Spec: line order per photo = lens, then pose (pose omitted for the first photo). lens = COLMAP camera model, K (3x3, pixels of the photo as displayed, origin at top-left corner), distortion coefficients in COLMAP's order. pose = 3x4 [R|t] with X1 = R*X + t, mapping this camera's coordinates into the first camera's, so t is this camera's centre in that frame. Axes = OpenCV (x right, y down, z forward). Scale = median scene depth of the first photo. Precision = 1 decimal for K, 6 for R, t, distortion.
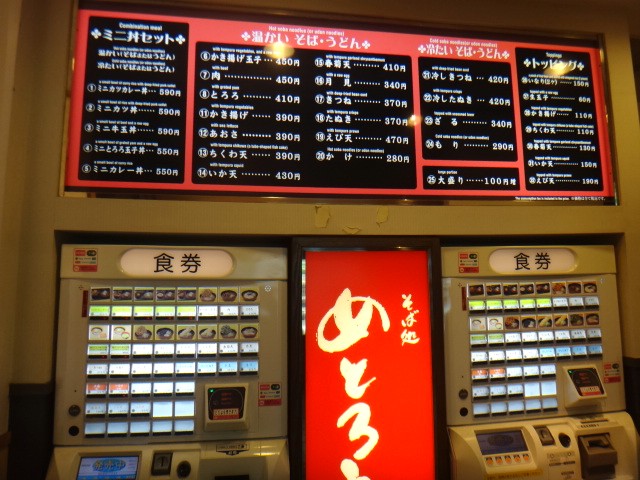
lens RADIAL K [[445.6, 0, 320.0], [0, 445.6, 240.0], [0, 0, 1]] dist [-0.029987, -0.004387]
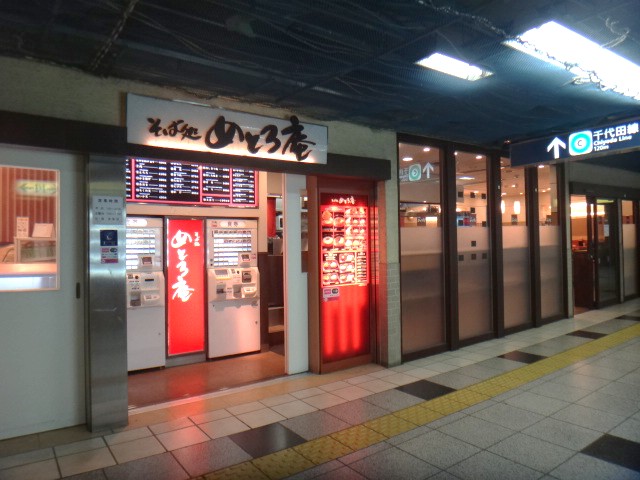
lens RADIAL K [[445.6, 0, 320.0], [0, 445.6, 240.0], [0, 0, 1]] dist [-0.029987, -0.004387]
pose [[0.886710, 0.009315, 0.462232, -0.557411], [-0.052602, 0.995337, 0.080849, -0.154143], [-0.459324, -0.096004, 0.883066, -2.536845]]
